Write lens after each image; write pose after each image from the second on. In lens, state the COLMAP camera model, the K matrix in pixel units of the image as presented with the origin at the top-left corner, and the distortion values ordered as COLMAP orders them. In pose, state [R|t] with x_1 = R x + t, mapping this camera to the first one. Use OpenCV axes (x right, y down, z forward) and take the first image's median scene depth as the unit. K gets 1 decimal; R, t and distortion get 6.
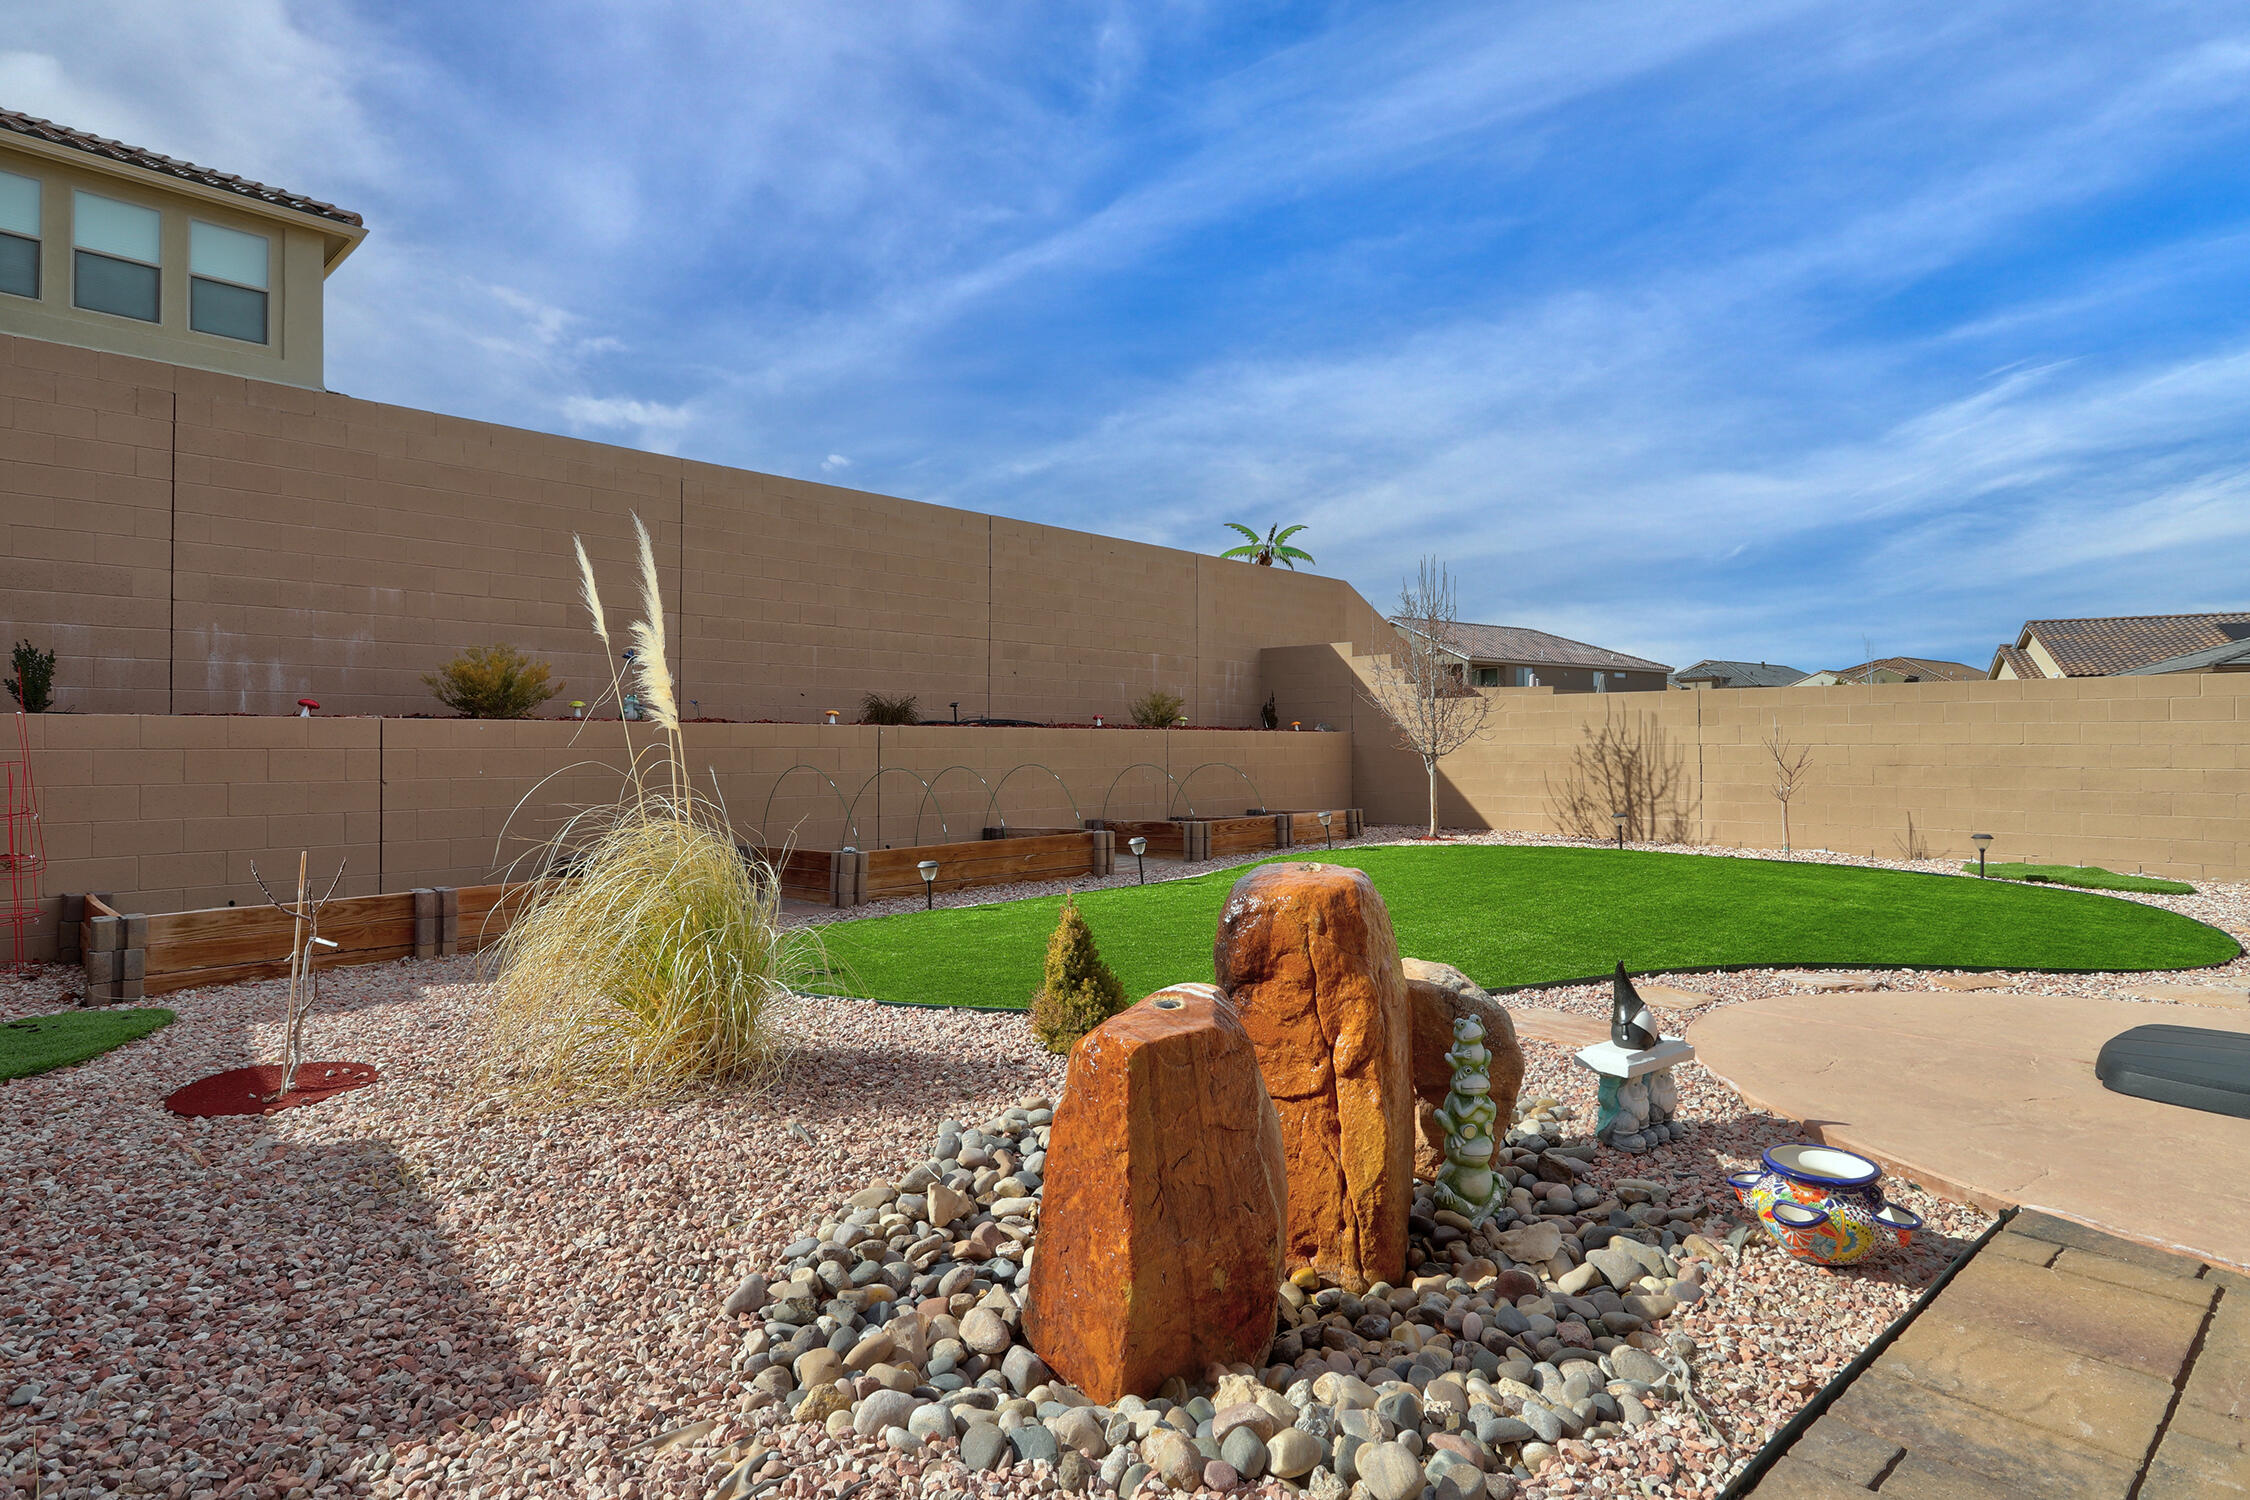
lens RADIAL K [[1293.8, 0, 1179.8], [0, 1293.8, 753.1], [0, 0, 1]] dist [-0.005573, 0.001625]
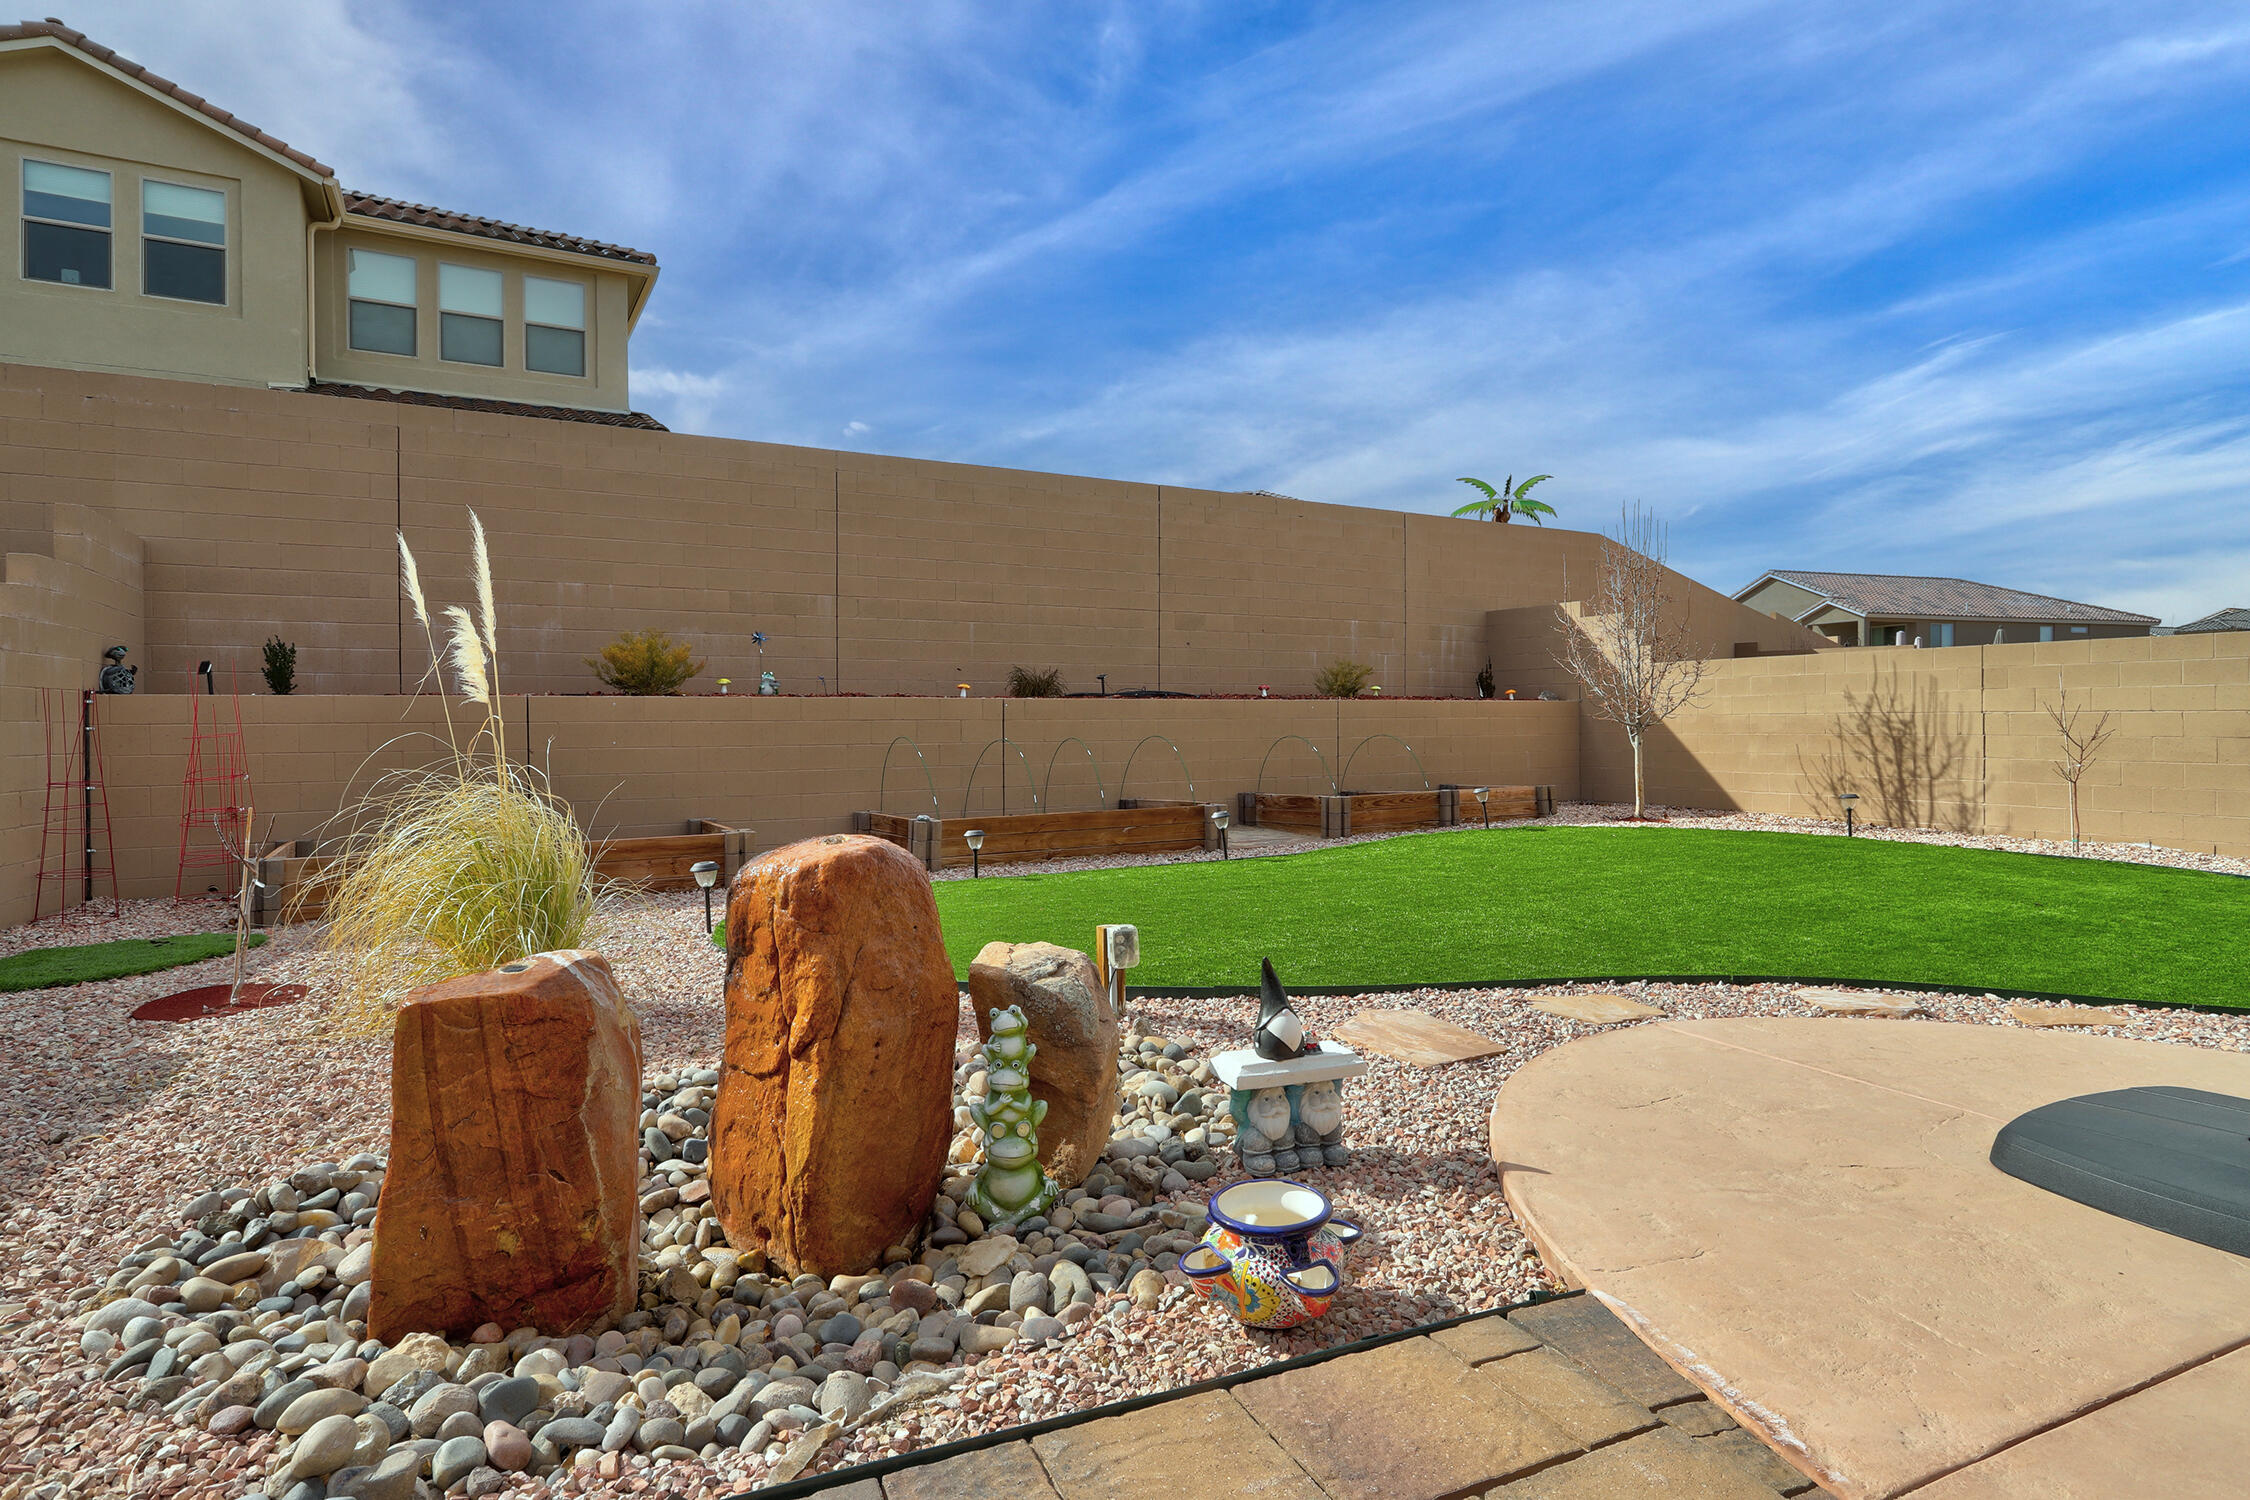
lens RADIAL K [[1306.6, 0, 1125.0], [0, 1306.6, 750.0], [0, 0, 1]] dist [0.003243, 0.001211]
pose [[0.945439, 0.004471, -0.325768, 0.155474], [0.001507, 0.999835, 0.018097, 0.000954], [0.325795, -0.017600, 0.945277, 0.037855]]
